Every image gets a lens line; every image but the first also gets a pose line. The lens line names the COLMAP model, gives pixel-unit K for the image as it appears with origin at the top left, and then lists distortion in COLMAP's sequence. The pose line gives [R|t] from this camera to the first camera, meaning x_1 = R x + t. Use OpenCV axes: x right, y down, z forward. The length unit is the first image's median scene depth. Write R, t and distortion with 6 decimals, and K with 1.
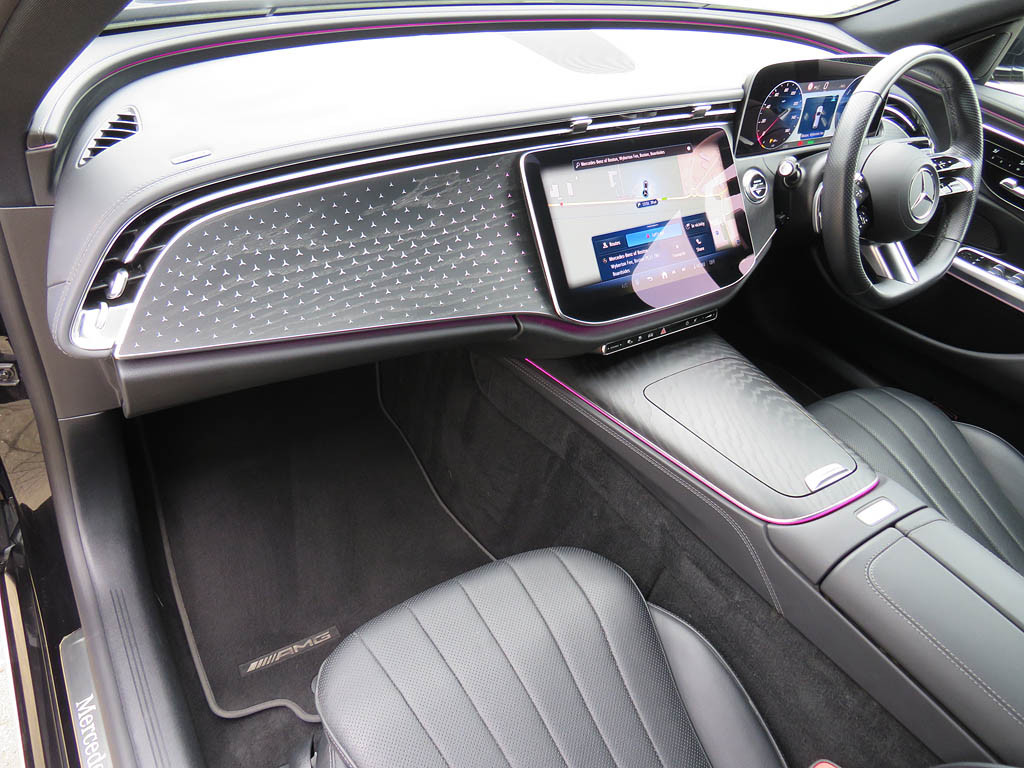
lens RADIAL K [[730.6, 0, 514.1], [0, 730.6, 389.2], [0, 0, 1]] dist [-0.020867, 0.003595]
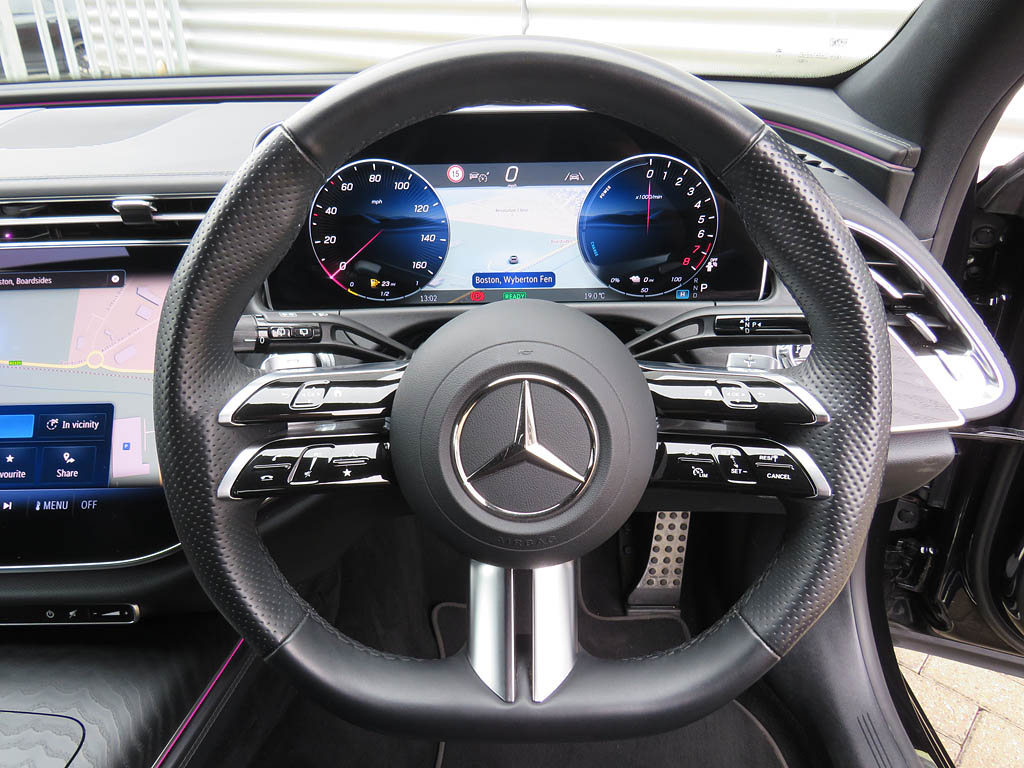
lens RADIAL K [[730.6, 0, 514.1], [0, 730.6, 389.2], [0, 0, 1]] dist [-0.020867, 0.003595]
pose [[0.821513, 0.153653, -0.549097, 0.773265], [-0.253979, 0.960805, -0.111122, -0.272036], [0.510501, 0.230748, 0.828338, 0.741197]]
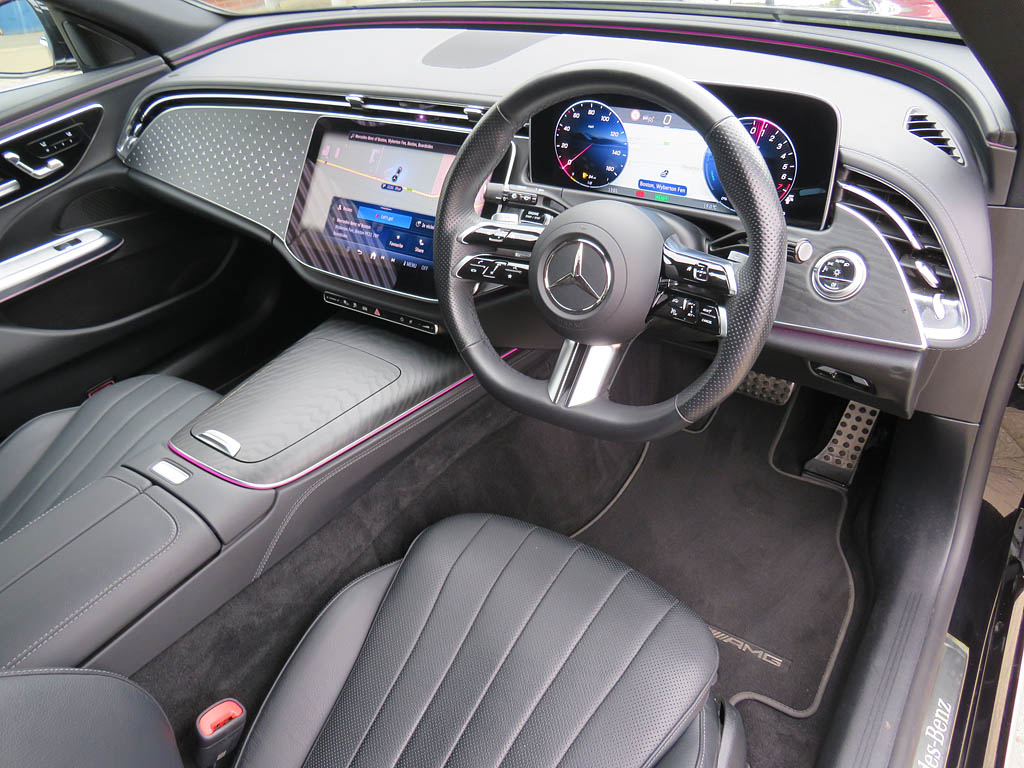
lens RADIAL K [[714.0, 0, 505.7], [0, 714.0, 384.8], [0, 0, 1]] dist [-0.031163, -0.001908]
pose [[0.348687, 0.444937, -0.824893, 1.168788], [-0.460307, 0.847968, 0.262809, -0.345875], [0.816416, 0.288066, 0.500483, 0.677234]]
